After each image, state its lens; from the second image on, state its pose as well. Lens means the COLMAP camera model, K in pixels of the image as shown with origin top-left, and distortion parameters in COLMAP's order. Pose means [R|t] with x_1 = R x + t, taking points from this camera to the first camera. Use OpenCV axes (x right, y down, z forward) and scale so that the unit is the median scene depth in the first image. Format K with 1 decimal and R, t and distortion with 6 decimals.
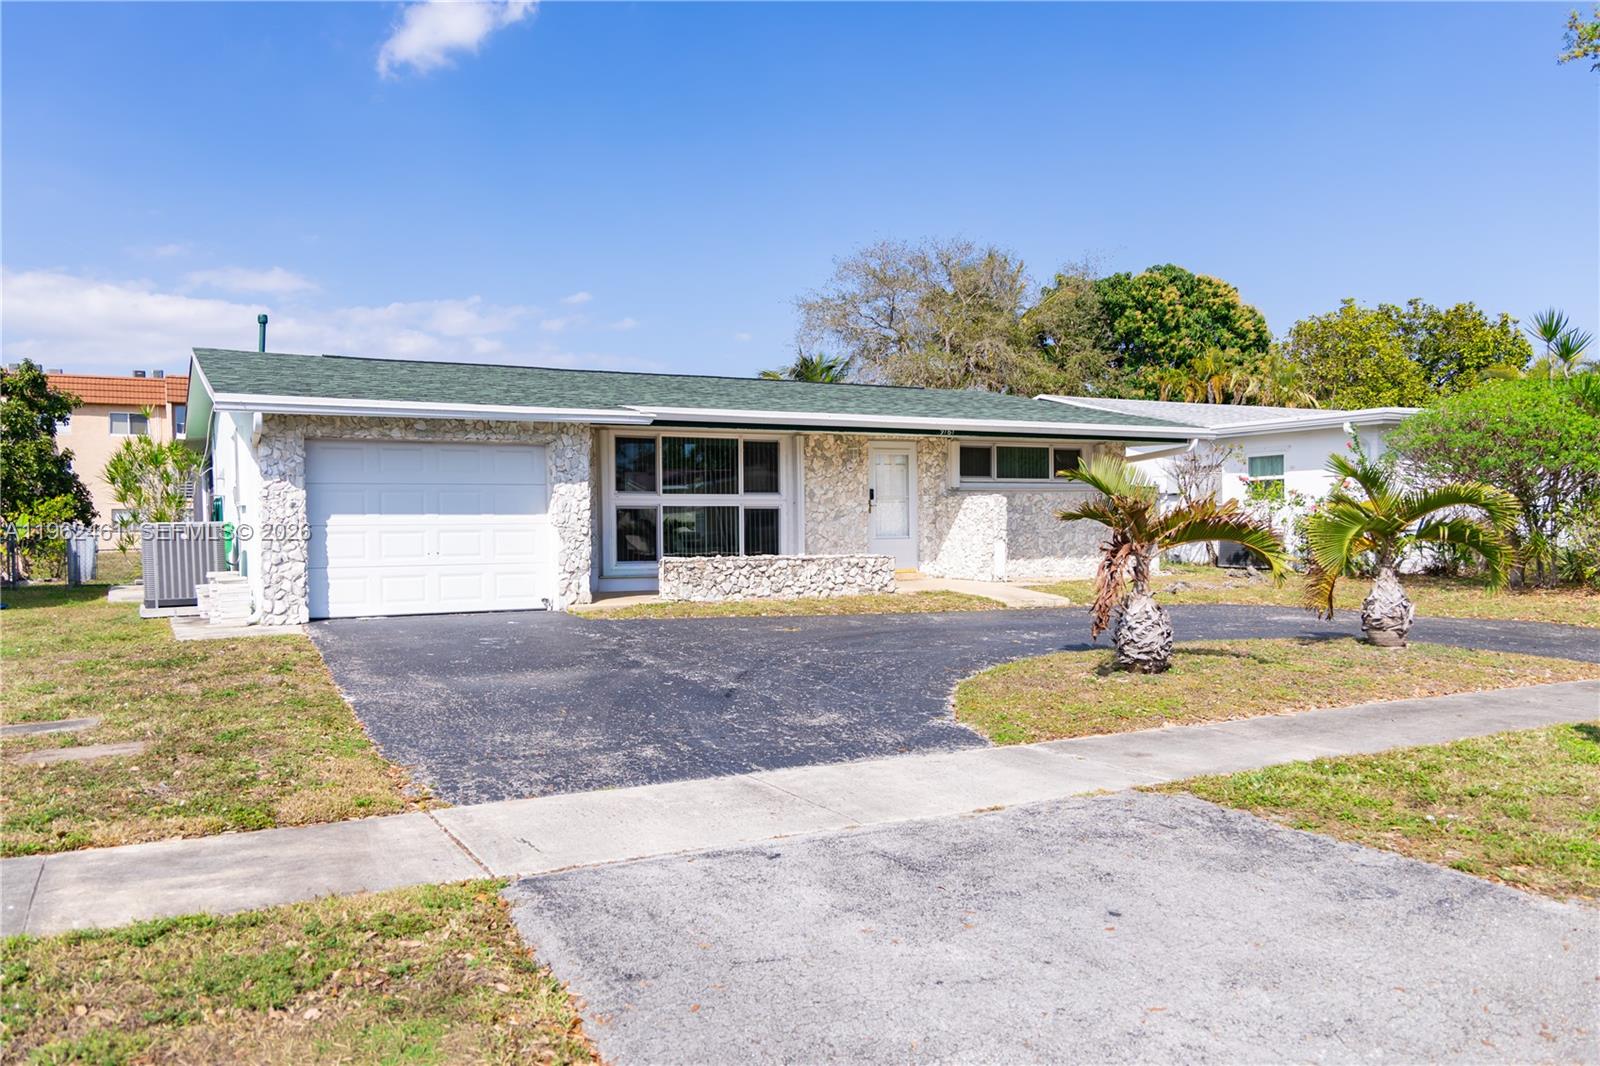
lens RADIAL K [[1189.7, 0, 760.2], [0, 1189.7, 569.3], [0, 0, 1]] dist [0.006592, 0.005901]
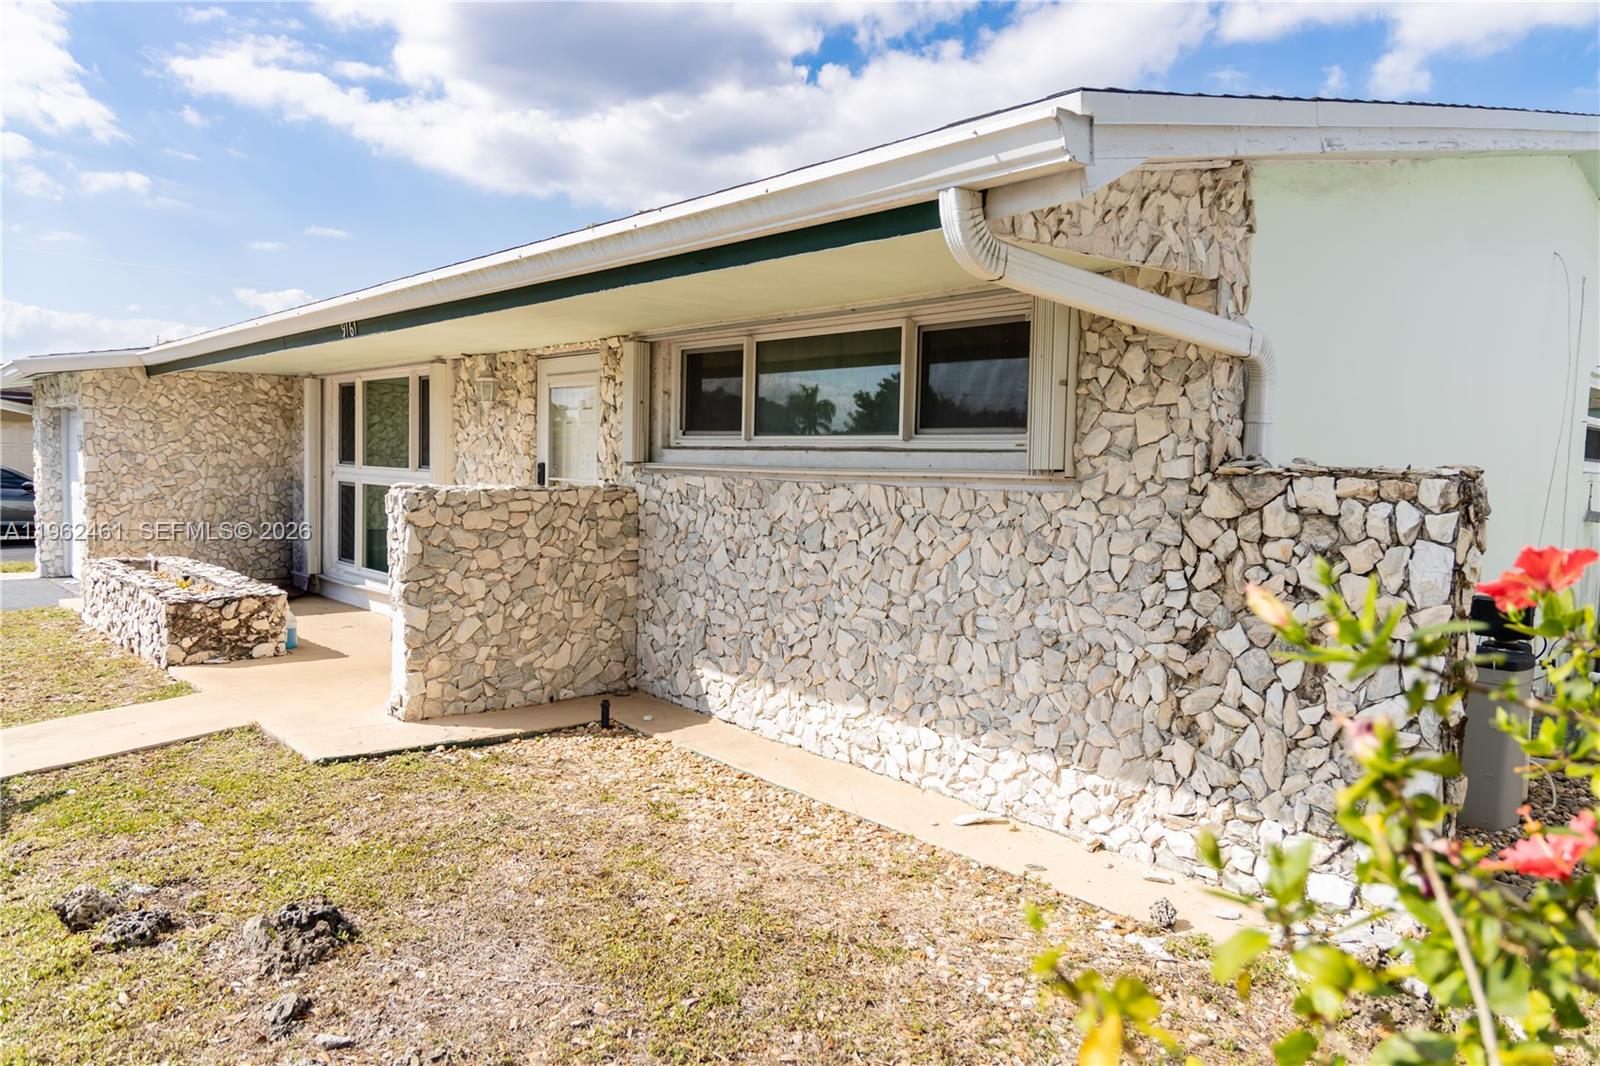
lens RADIAL K [[1107.9, 0, 800.0], [0, 1107.9, 533.0], [0, 0, 1]] dist [-0.002379, 0.005560]
pose [[0.244439, 0.075923, -0.966688, 0.577836], [-0.065001, 0.995970, 0.061787, -0.078350], [0.967483, 0.047733, 0.248389, 1.056927]]
